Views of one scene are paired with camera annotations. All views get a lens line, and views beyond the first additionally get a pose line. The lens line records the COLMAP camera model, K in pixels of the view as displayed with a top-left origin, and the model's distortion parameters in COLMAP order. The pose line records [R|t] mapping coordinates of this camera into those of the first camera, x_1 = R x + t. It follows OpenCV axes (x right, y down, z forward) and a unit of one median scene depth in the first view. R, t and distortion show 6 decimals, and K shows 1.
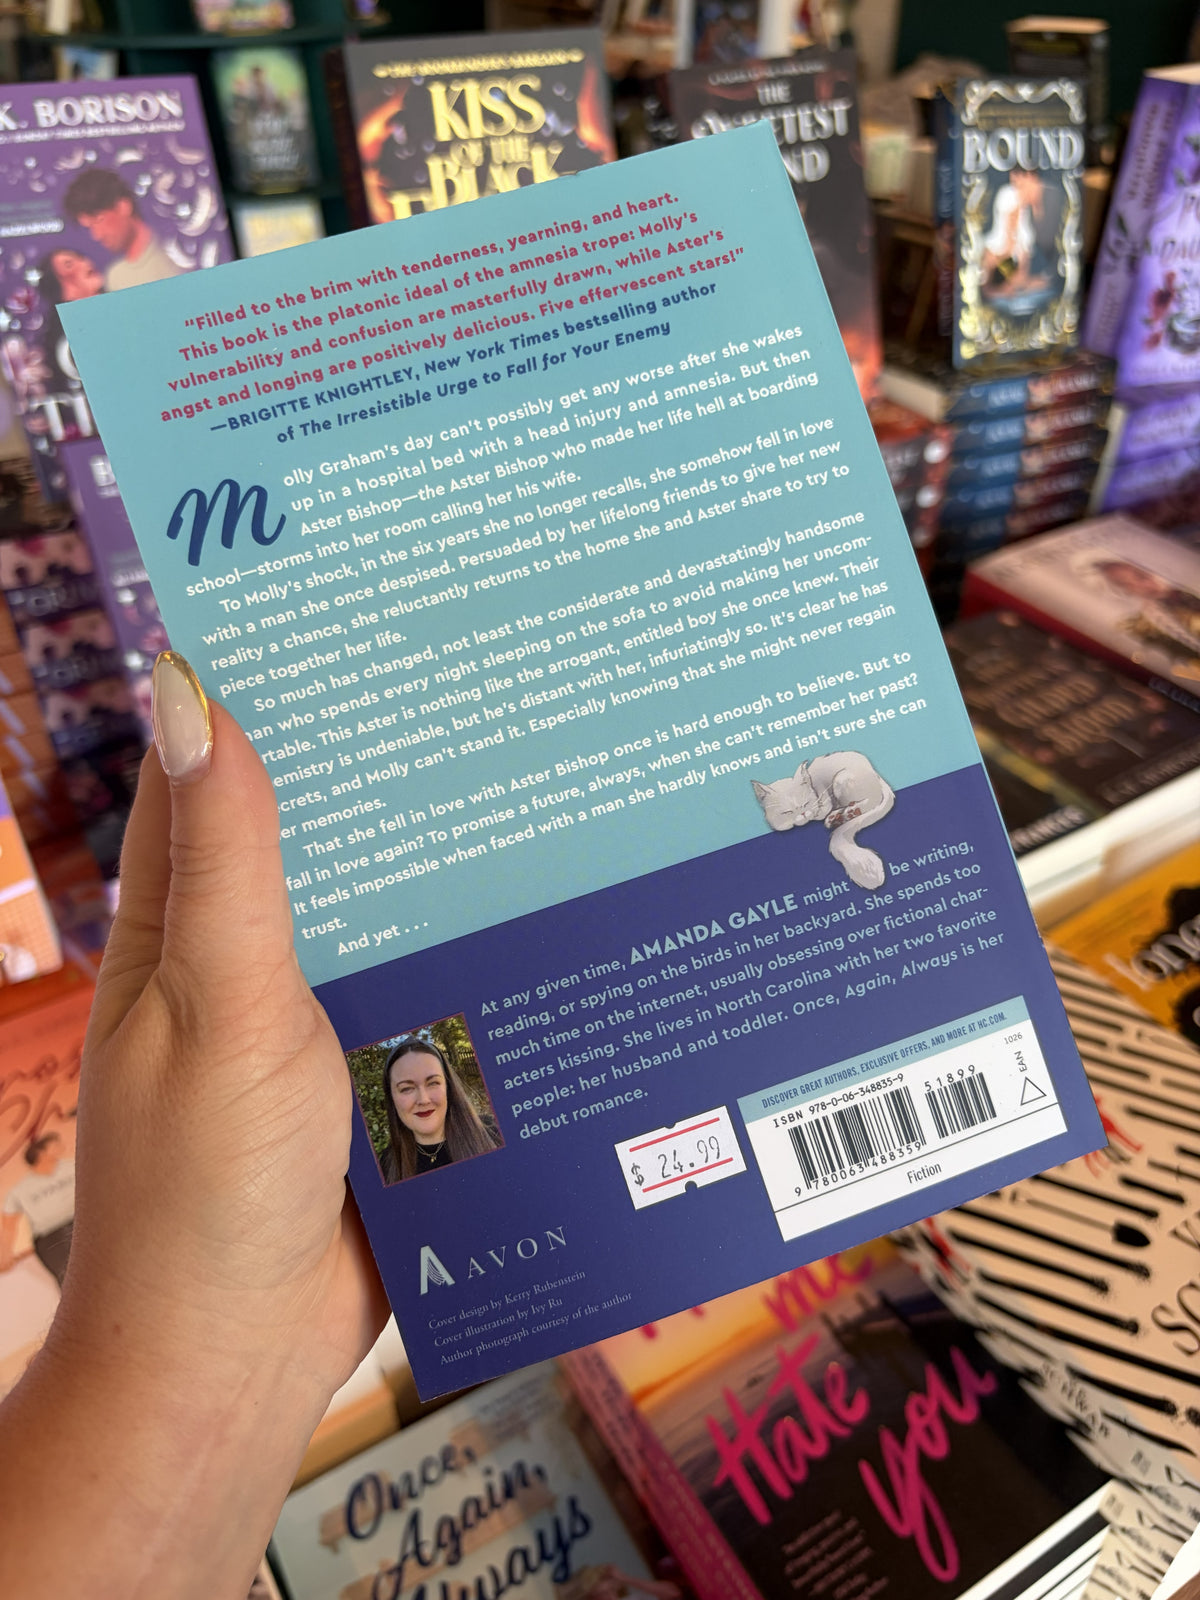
lens RADIAL K [[1235.0, 0, 605.2], [0, 1235.0, 803.3], [0, 0, 1]] dist [0.048079, -0.079139]
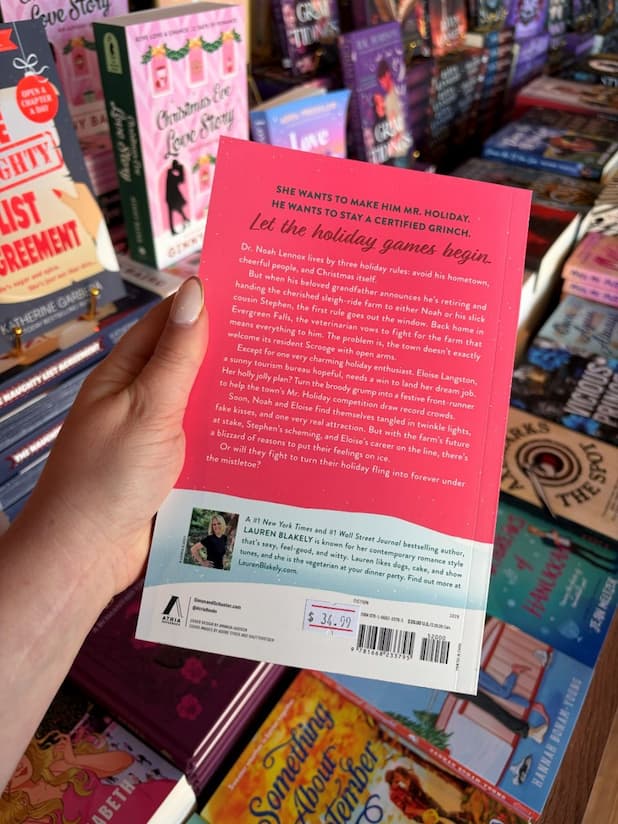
lens RADIAL K [[639.7, 0, 308.1], [0, 639.7, 412.5], [0, 0, 1]] dist [0.063633, -0.097408]
pose [[0.904795, -0.264211, 0.333974, -0.923694], [0.238573, 0.964124, 0.116394, 0.250247], [-0.352745, -0.025635, 0.935368, -0.249644]]
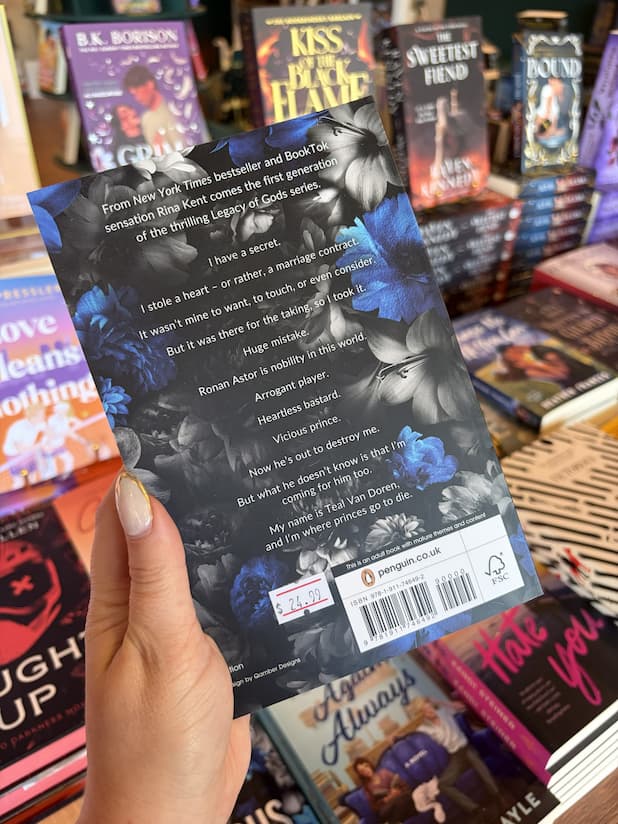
lens RADIAL K [[635.7, 0, 310.6], [0, 635.7, 411.4], [0, 0, 1]] dist [0.041849, -0.068779]
pose [[0.999345, -0.011469, 0.034319, -0.136945], [0.011798, 0.999886, -0.009380, 0.063687], [-0.034208, 0.009779, 0.999367, -0.054810]]
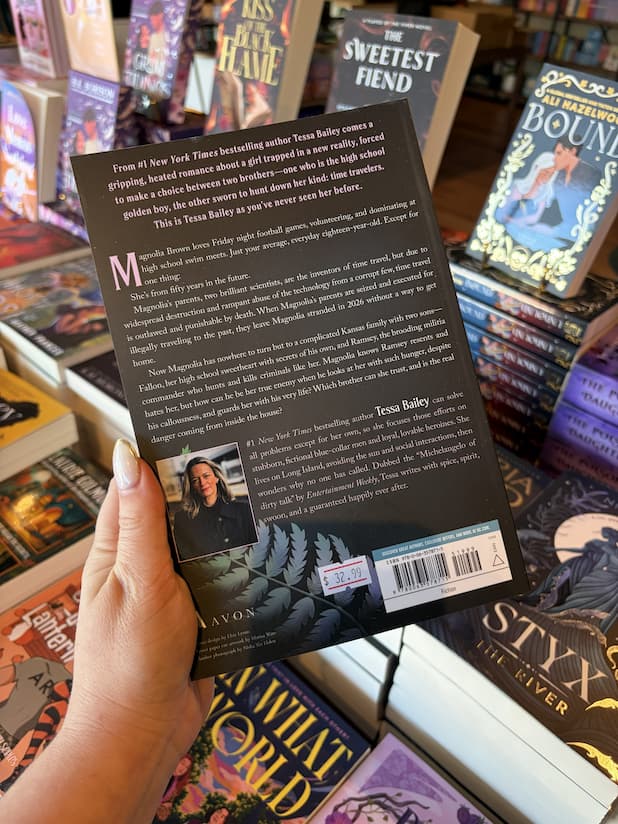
lens RADIAL K [[636.0, 0, 311.7], [0, 636.0, 413.7], [0, 0, 1]] dist [0.048079, -0.079139]
pose [[0.276229, 0.587943, -0.760277, 1.137701], [-0.624324, 0.711192, 0.323150, -0.433928], [0.730696, 0.385395, 0.563519, 0.648644]]
